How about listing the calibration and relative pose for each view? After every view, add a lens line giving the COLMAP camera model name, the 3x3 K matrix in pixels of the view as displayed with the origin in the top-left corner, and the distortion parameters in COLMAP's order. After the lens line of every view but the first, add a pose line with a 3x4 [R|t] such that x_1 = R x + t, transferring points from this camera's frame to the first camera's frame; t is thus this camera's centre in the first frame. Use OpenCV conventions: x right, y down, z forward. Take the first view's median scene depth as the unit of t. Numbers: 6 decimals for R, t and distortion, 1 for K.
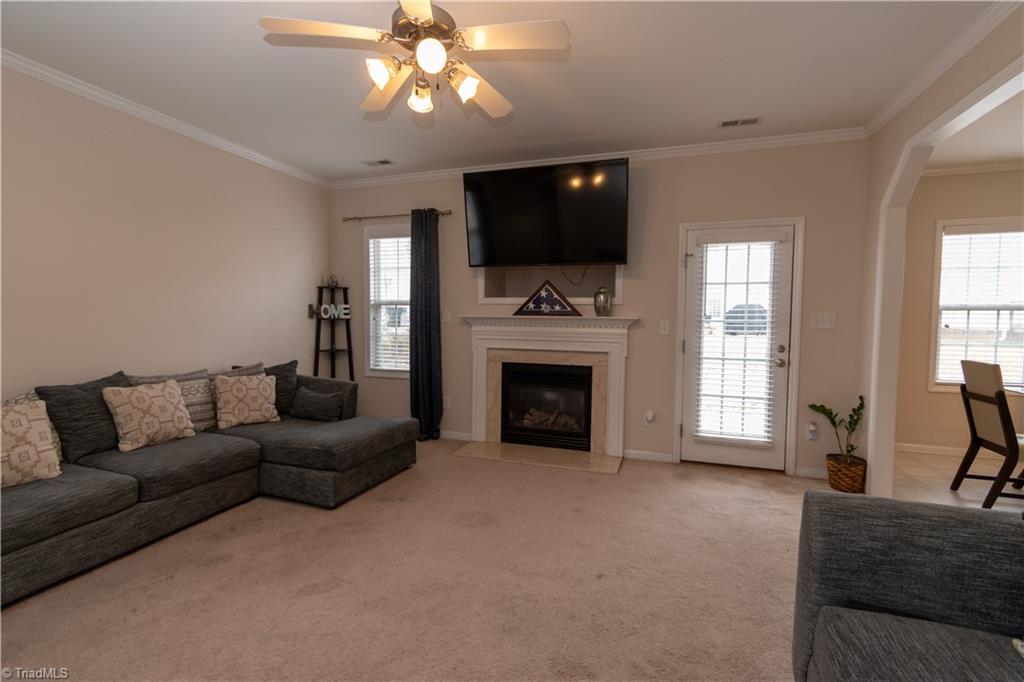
lens RADIAL K [[451.2, 0, 510.7], [0, 451.2, 337.9], [0, 0, 1]] dist [0.000944, -0.000421]
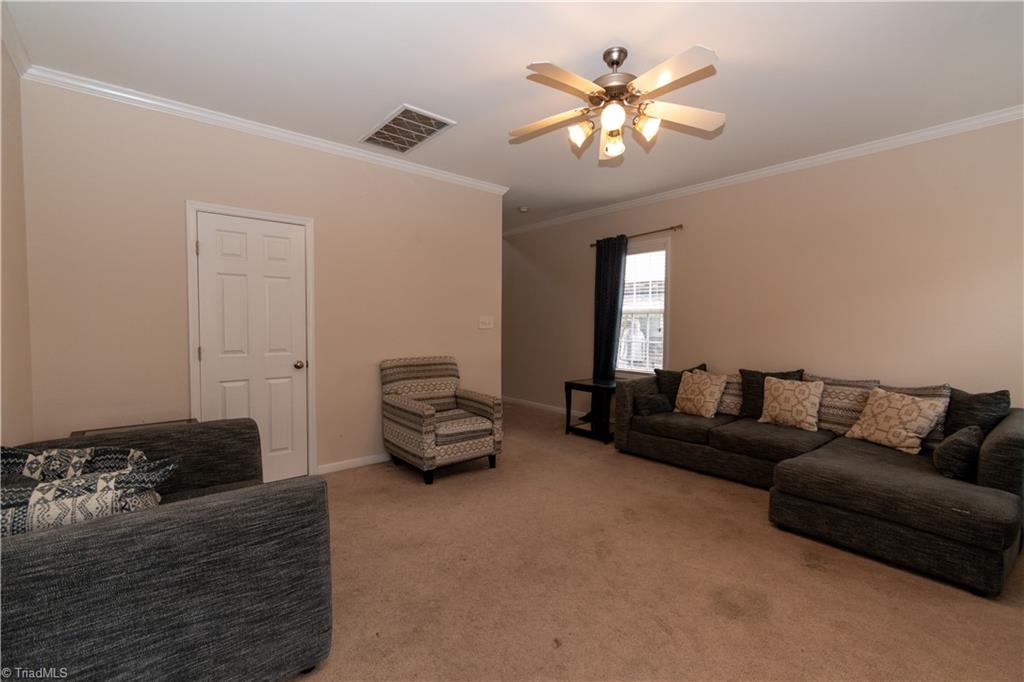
lens RADIAL K [[451.2, 0, 513.5], [0, 451.2, 343.7], [0, 0, 1]] dist [0.000944, -0.000421]
pose [[-0.525240, 0.025542, -0.850571, 0.715498], [-0.045307, 0.997292, 0.057925, -0.038360], [0.849747, 0.068961, -0.522661, 1.027209]]
